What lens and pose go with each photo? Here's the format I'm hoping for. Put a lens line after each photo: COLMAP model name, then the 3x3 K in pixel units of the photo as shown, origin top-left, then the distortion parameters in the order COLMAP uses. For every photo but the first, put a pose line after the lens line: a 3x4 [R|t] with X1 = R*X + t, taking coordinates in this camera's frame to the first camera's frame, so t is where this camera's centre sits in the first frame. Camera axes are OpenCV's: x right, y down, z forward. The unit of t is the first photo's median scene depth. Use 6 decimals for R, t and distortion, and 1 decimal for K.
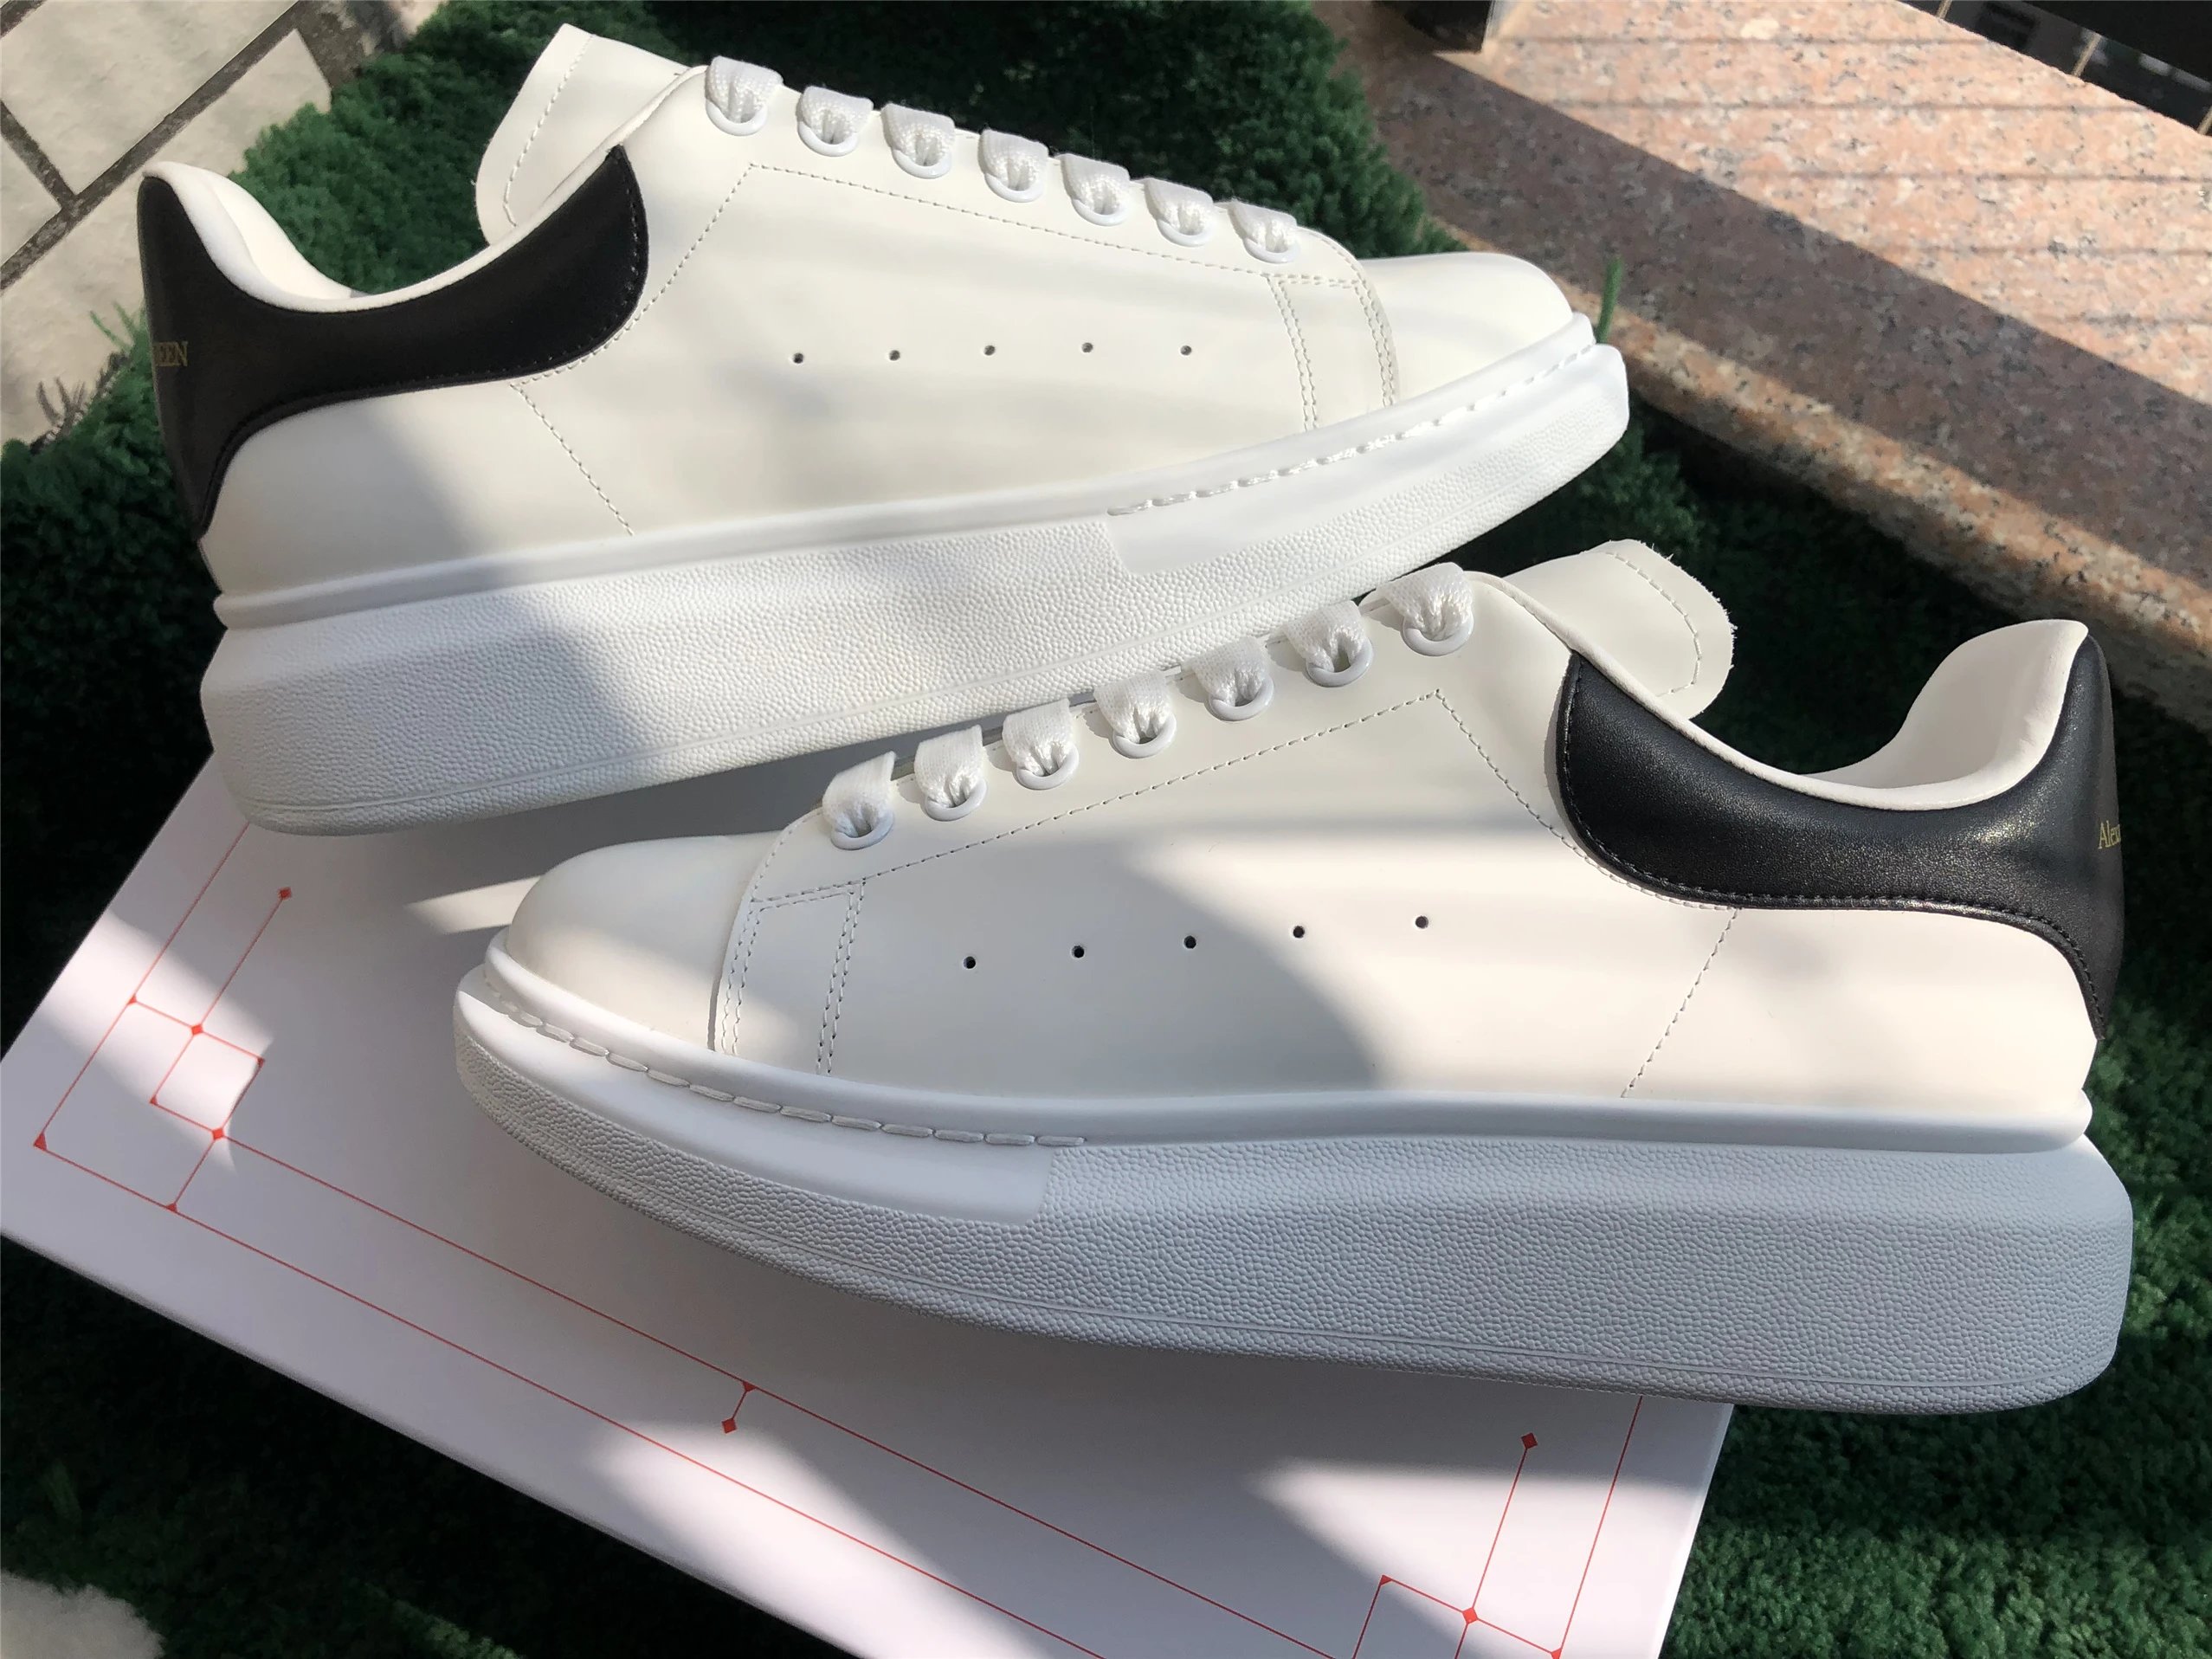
lens RADIAL K [[1774.4, 0, 1085.6], [0, 1774.4, 826.1], [0, 0, 1]] dist [0.019786, -0.001695]
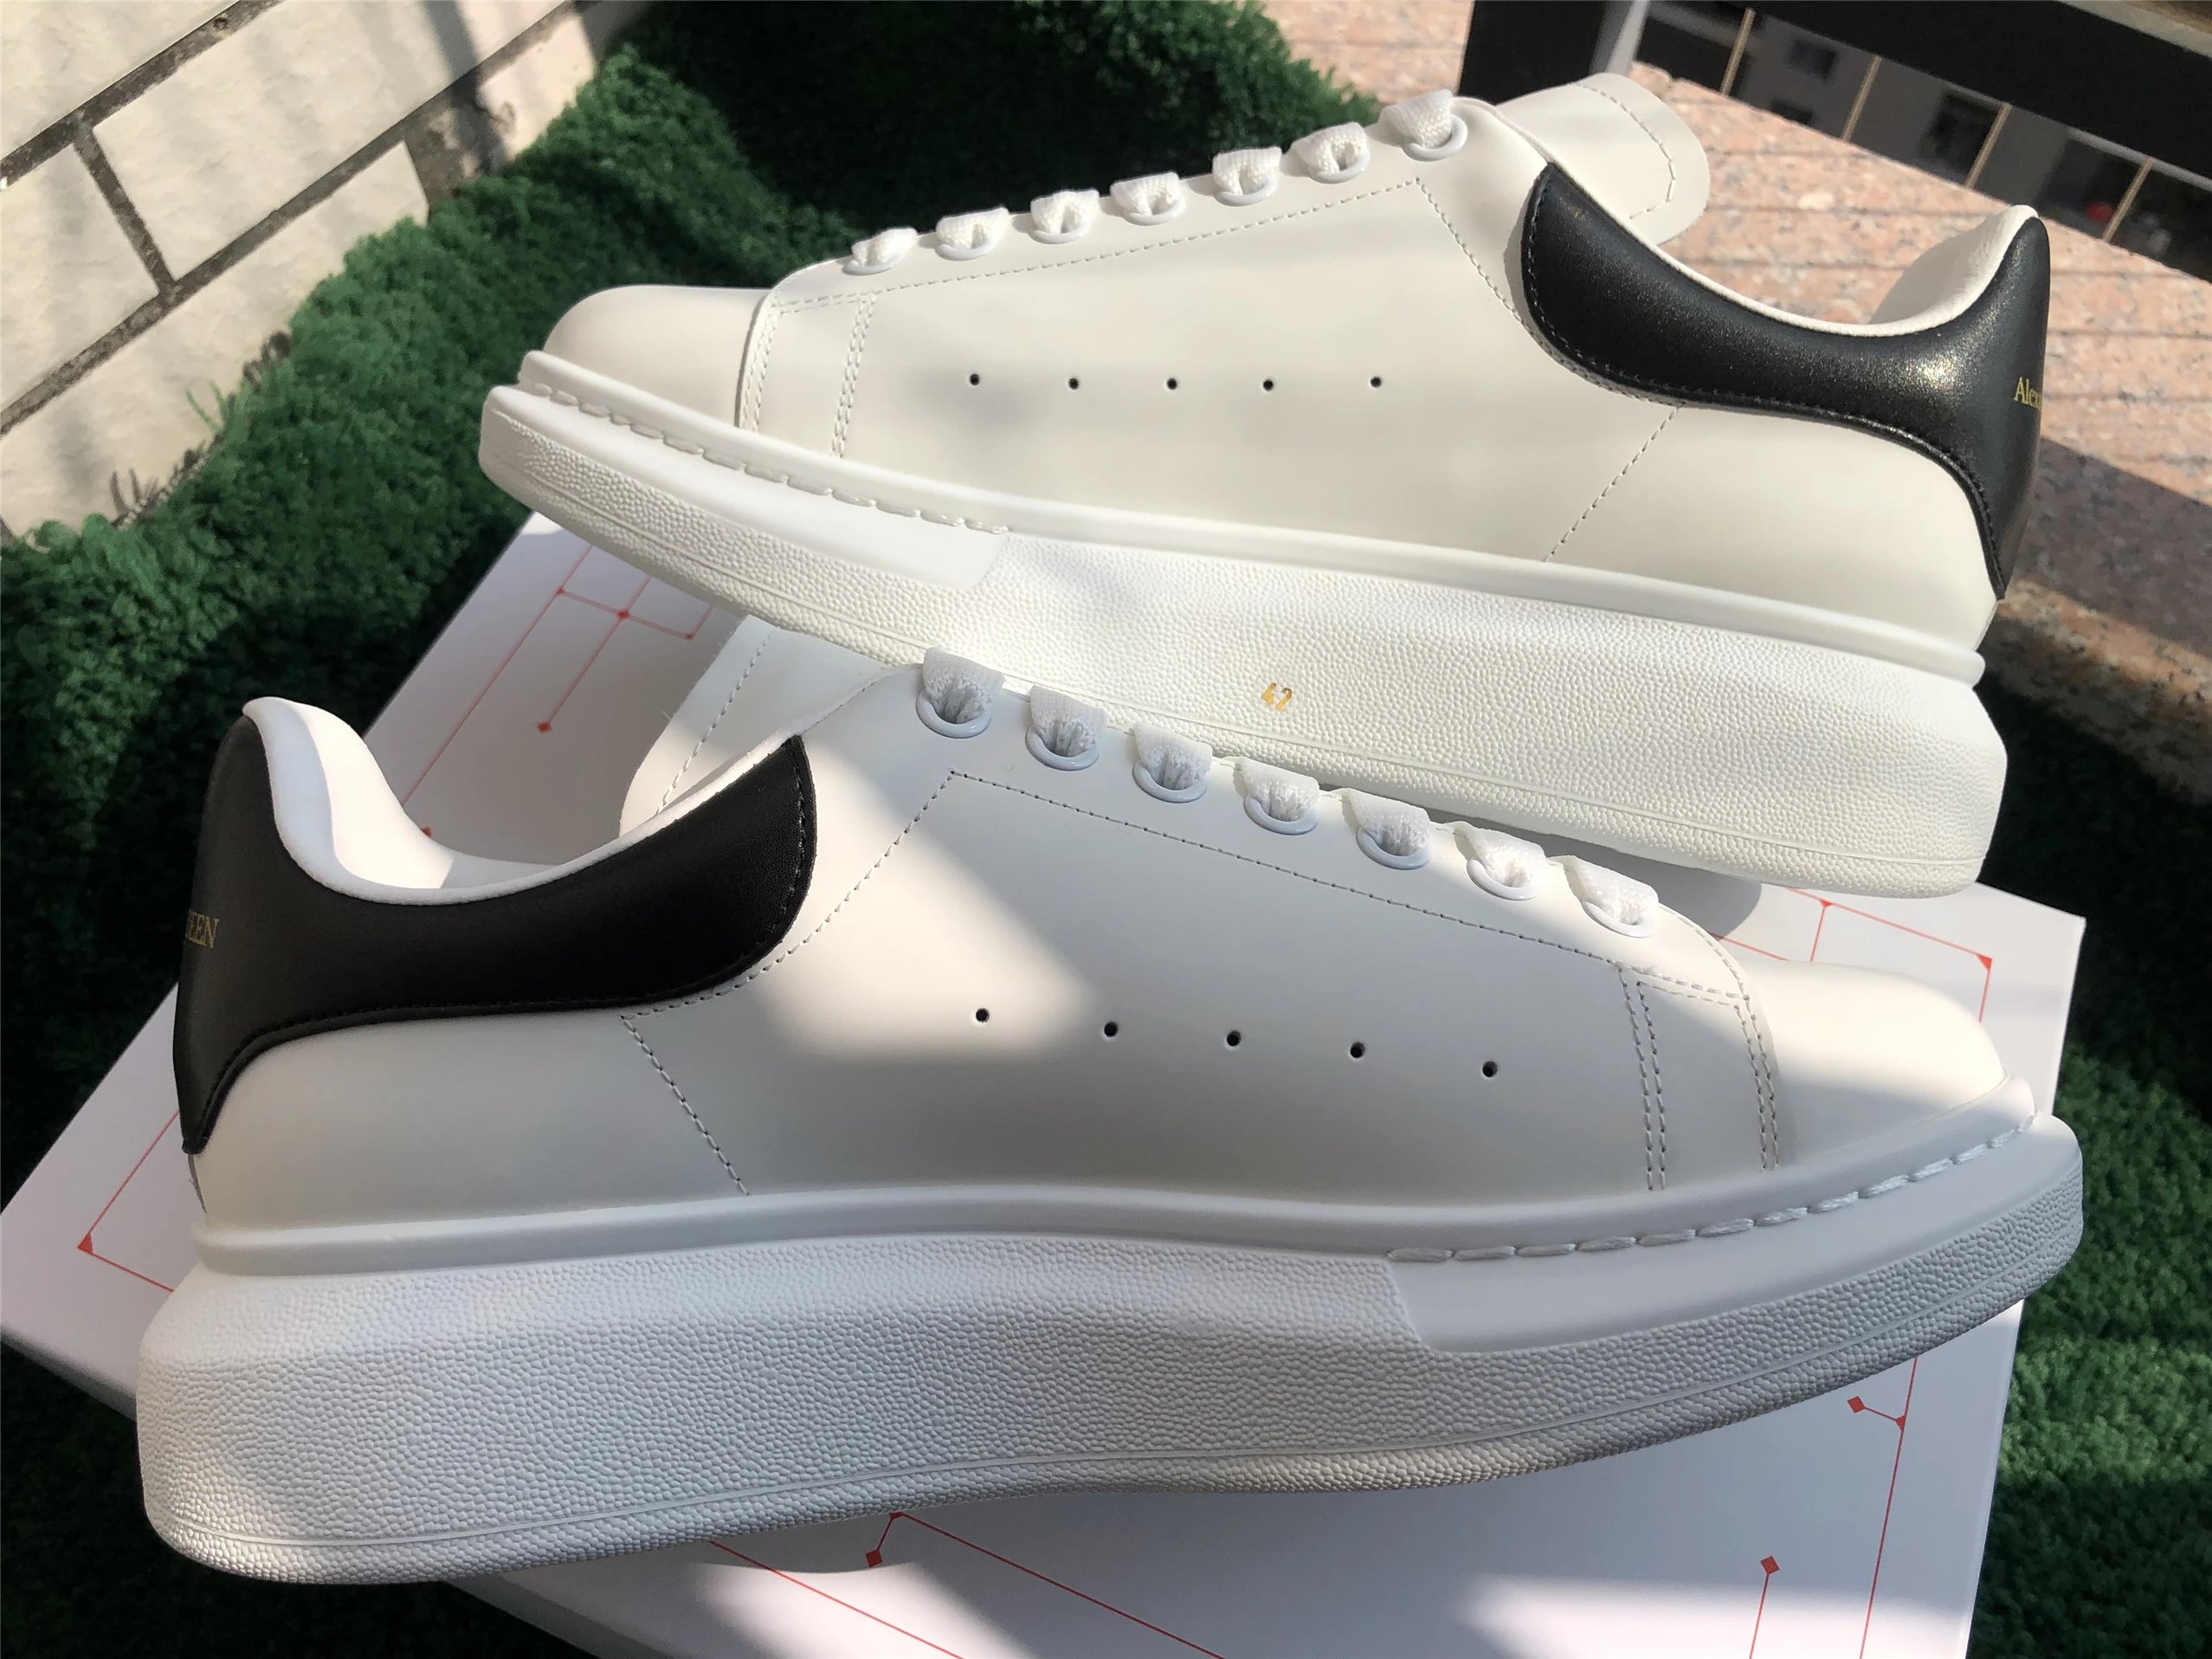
lens RADIAL K [[1774.4, 0, 1089.0], [0, 1774.4, 841.3], [0, 0, 1]] dist [0.019786, -0.001695]
pose [[0.998798, 0.010852, 0.047798, -0.099720], [-0.004019, 0.990029, -0.140805, 0.077434], [-0.048849, 0.140444, 0.988883, 0.050111]]
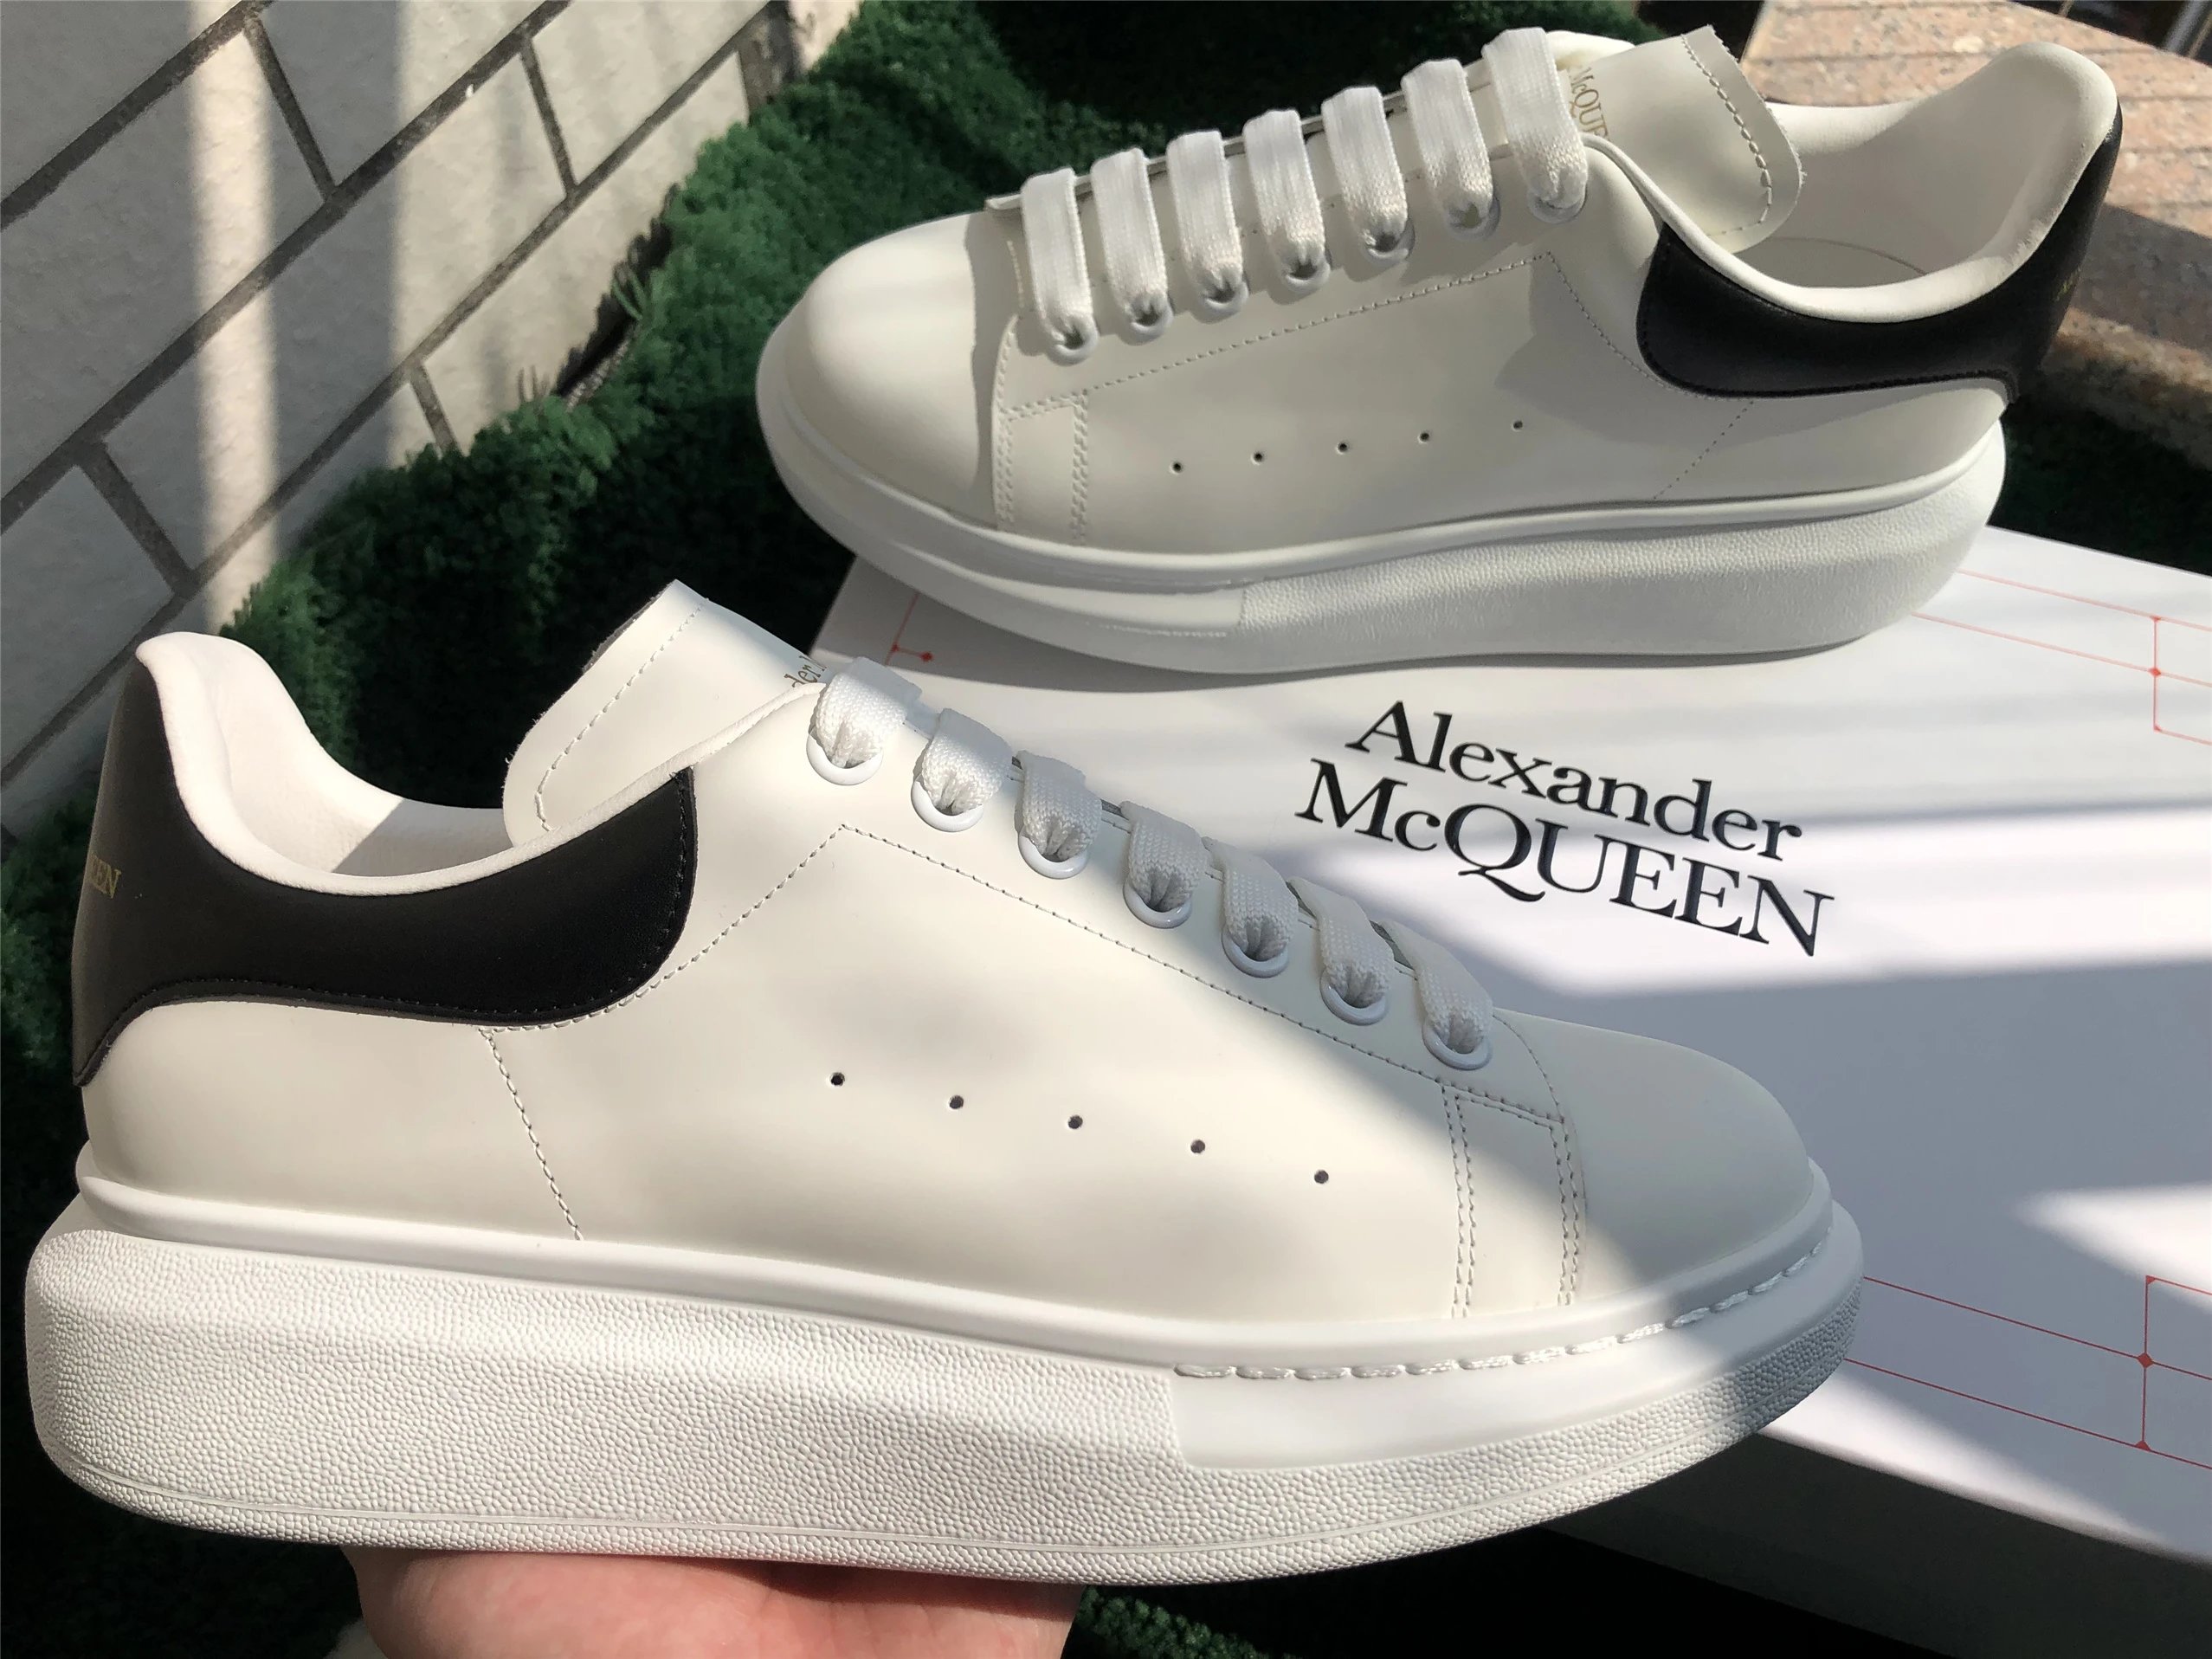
lens RADIAL K [[1774.4, 0, 1117.2], [0, 1774.4, 809.7], [0, 0, 1]] dist [0.019786, -0.001695]
pose [[0.991977, -0.068588, 0.106198, -0.350189], [0.082622, 0.987536, -0.133965, 0.161109], [-0.095686, 0.141664, 0.985279, -0.009548]]
